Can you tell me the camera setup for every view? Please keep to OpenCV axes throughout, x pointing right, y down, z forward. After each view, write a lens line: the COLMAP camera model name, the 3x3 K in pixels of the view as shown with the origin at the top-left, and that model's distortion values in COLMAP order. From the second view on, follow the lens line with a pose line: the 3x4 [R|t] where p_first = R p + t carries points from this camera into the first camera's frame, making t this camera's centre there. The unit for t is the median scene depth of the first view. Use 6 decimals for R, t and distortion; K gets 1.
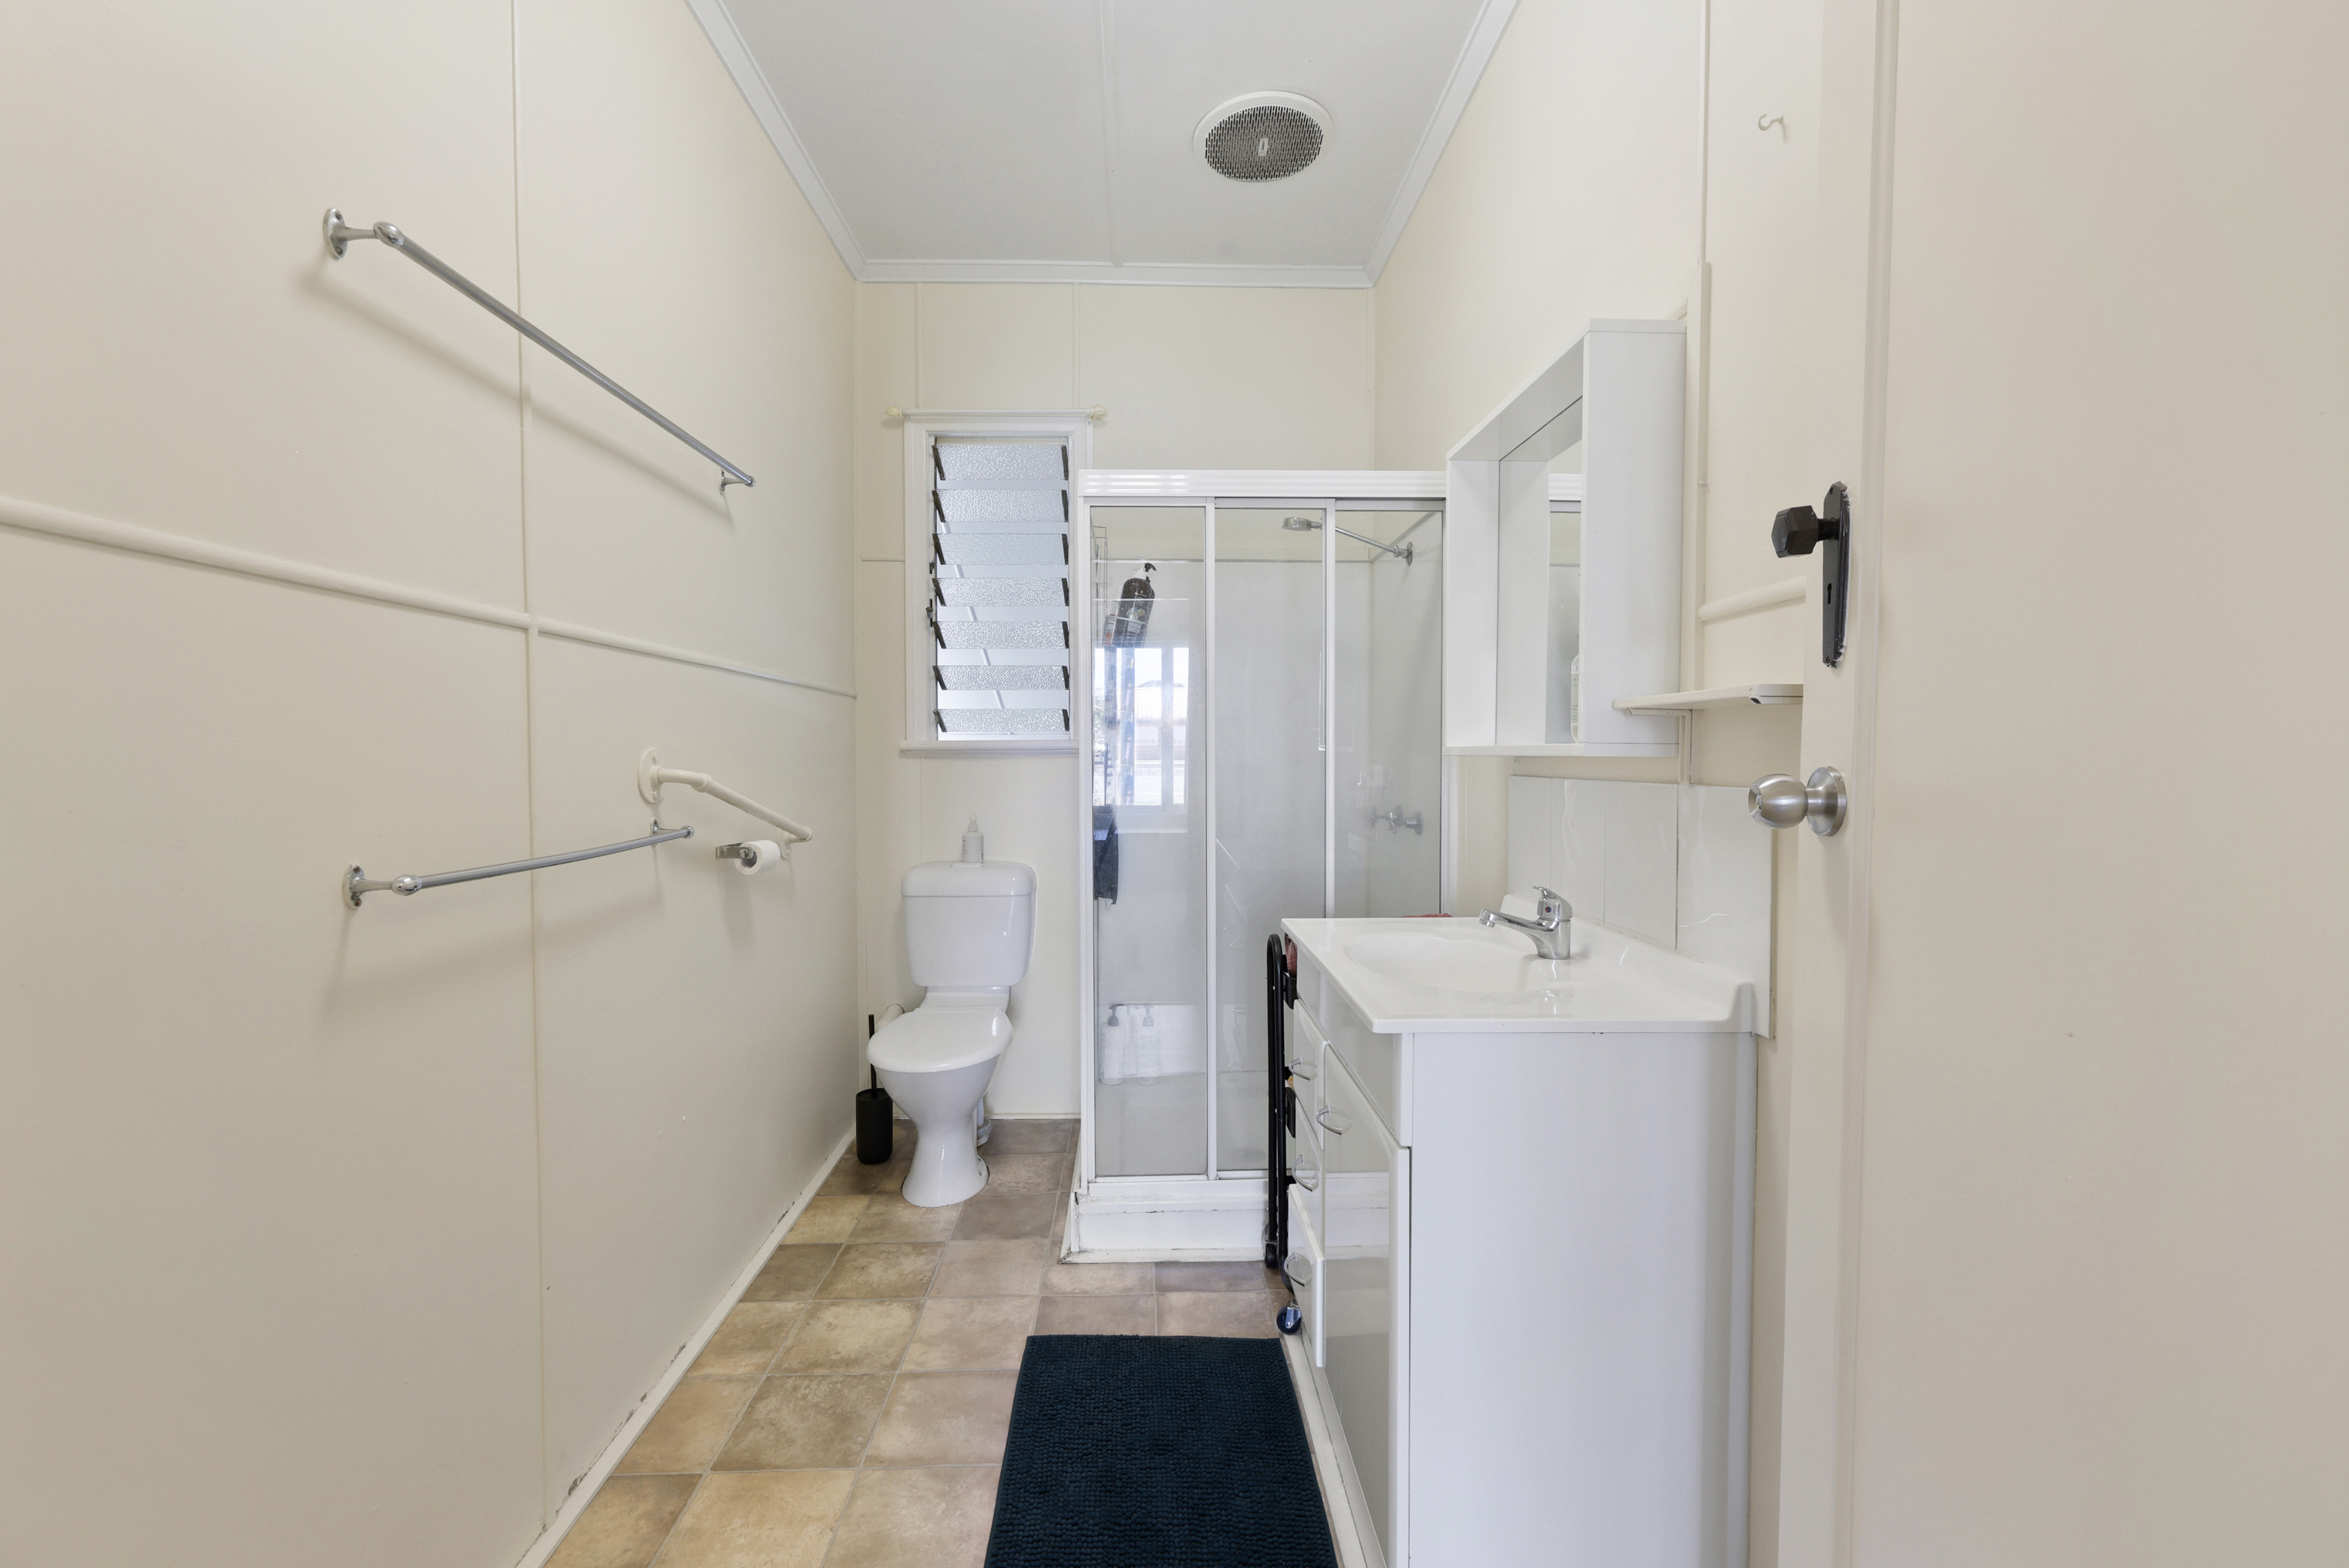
lens RADIAL K [[1022.9, 0, 1170.1], [0, 1022.9, 779.0], [0, 0, 1]] dist [-0.001879, 0.000731]
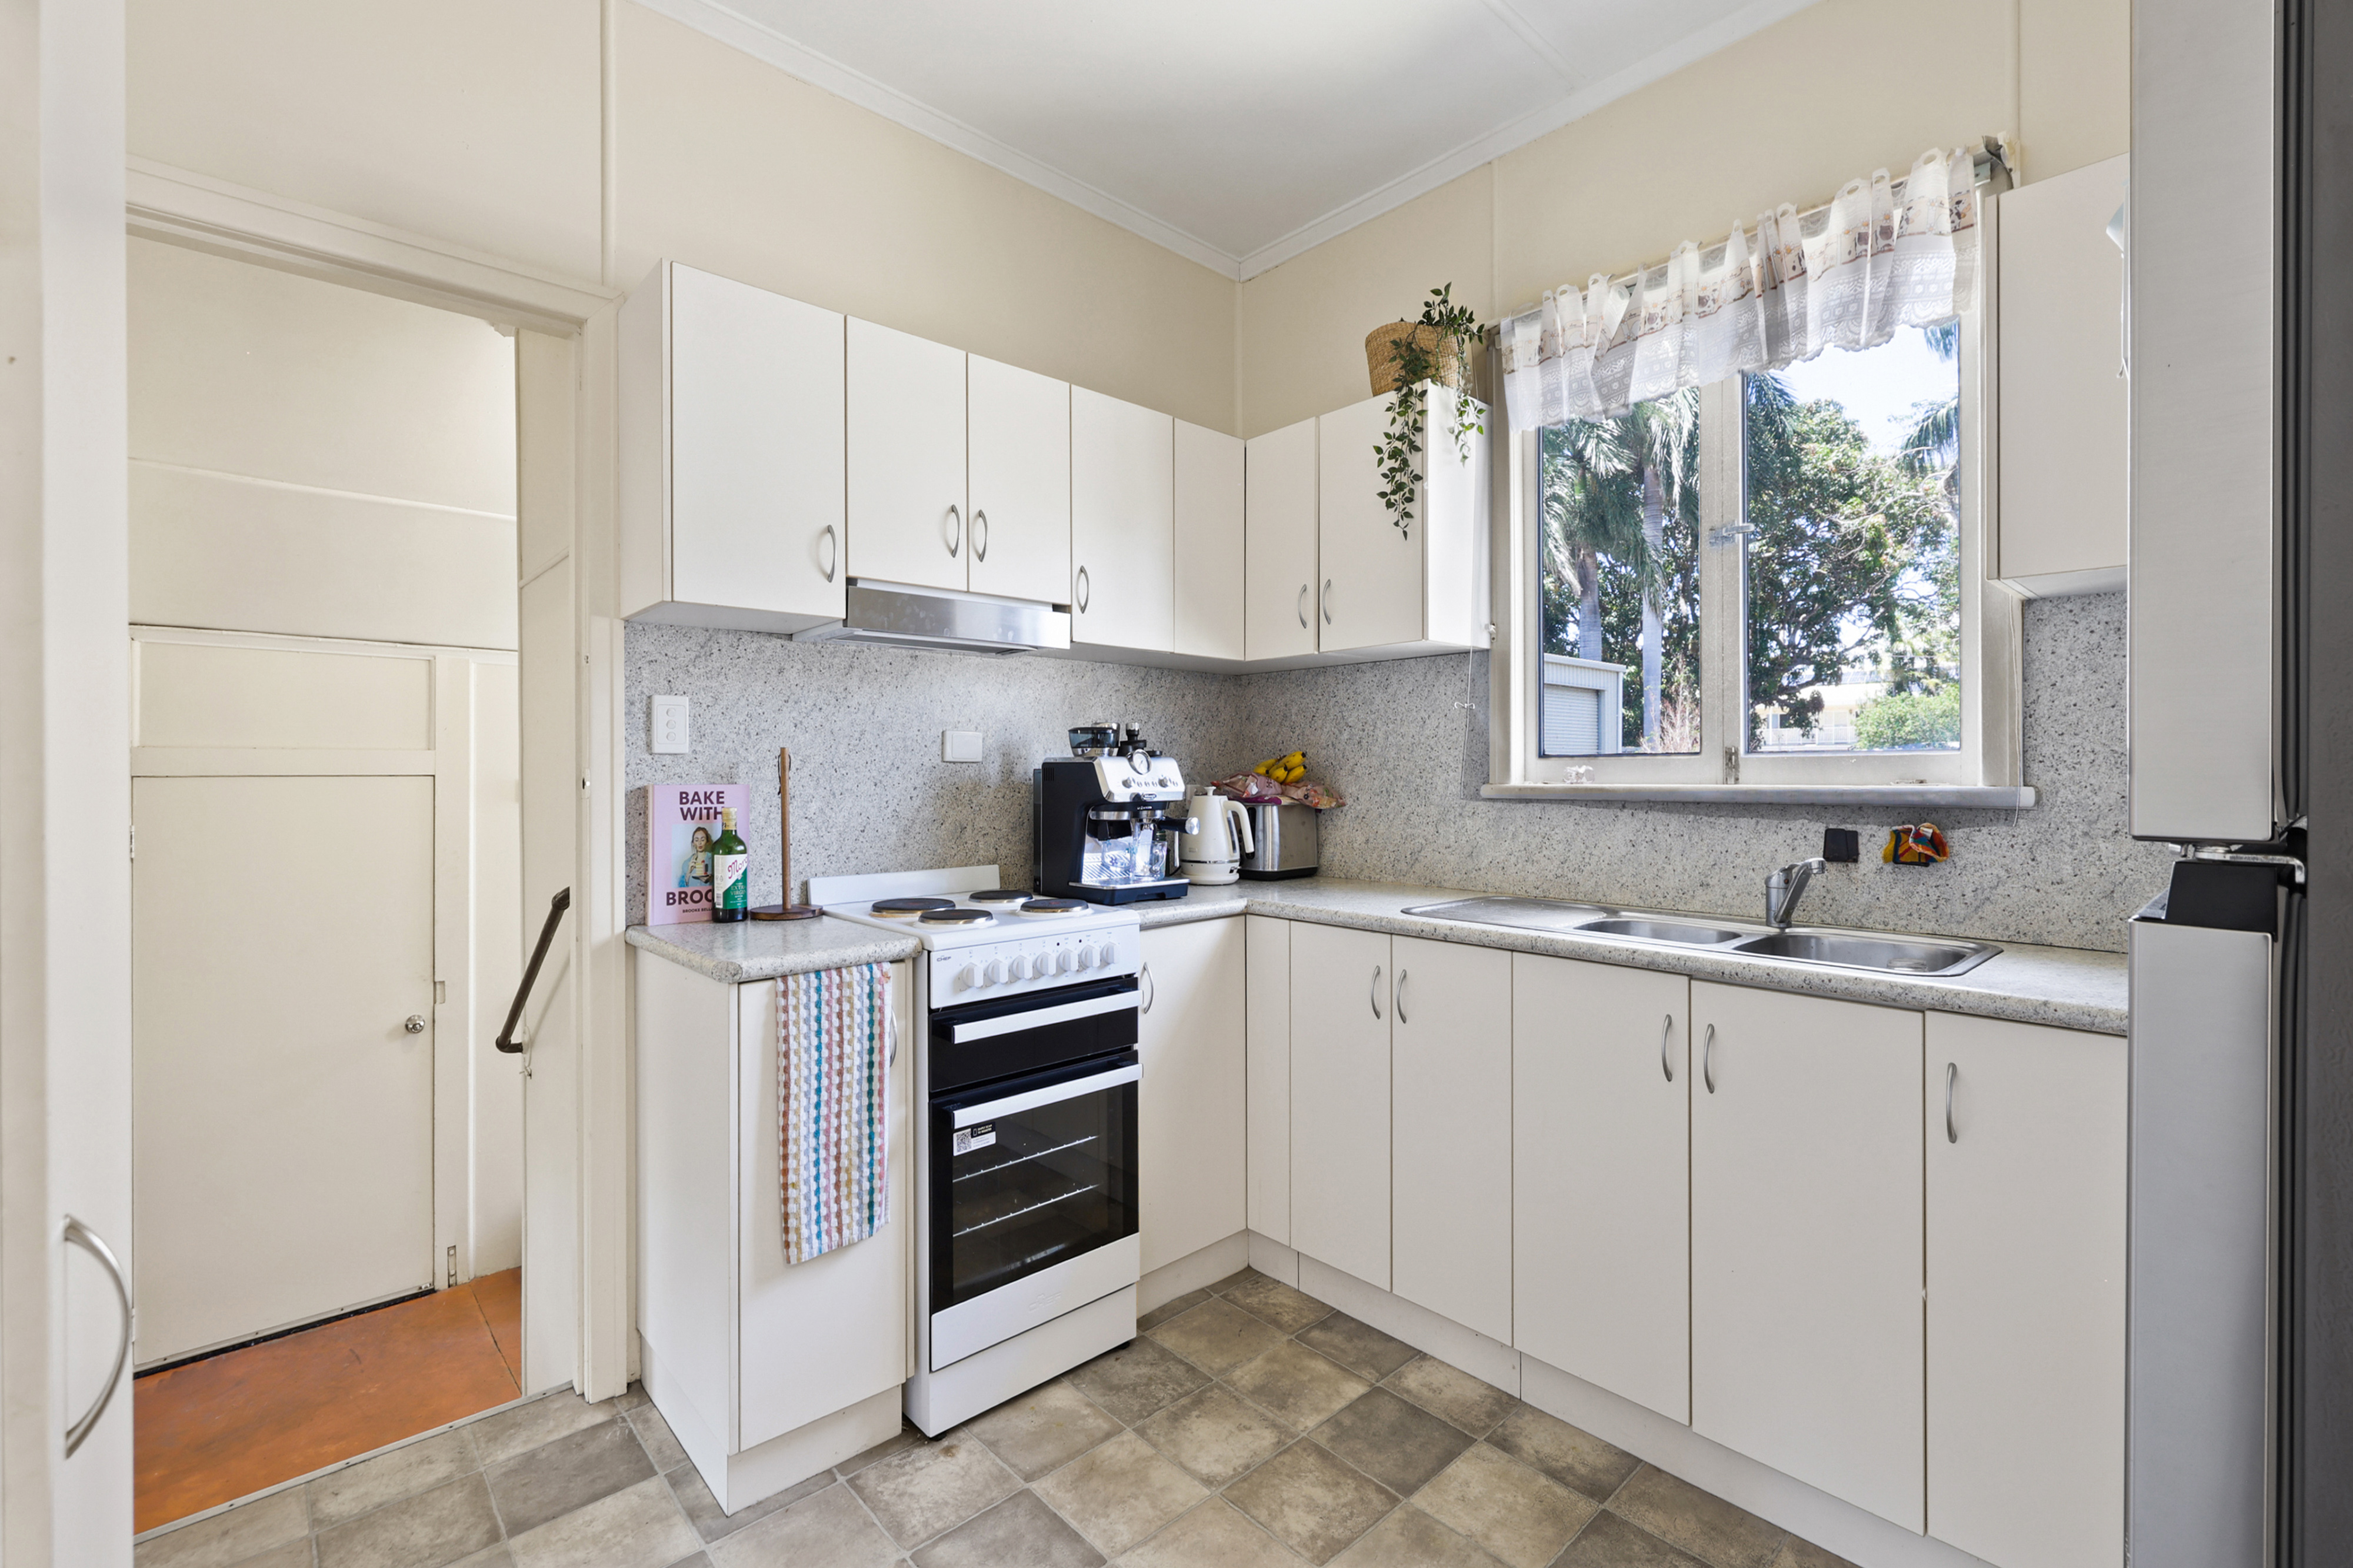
lens RADIAL K [[1024.5, 0, 1176.6], [0, 1024.5, 776.9], [0, 0, 1]] dist [-0.001879, 0.000731]
pose [[-0.763255, 0.003382, -0.646088, 0.352890], [-0.022120, 0.999263, 0.031362, -0.121038], [0.645718, 0.038229, -0.762618, 1.689061]]
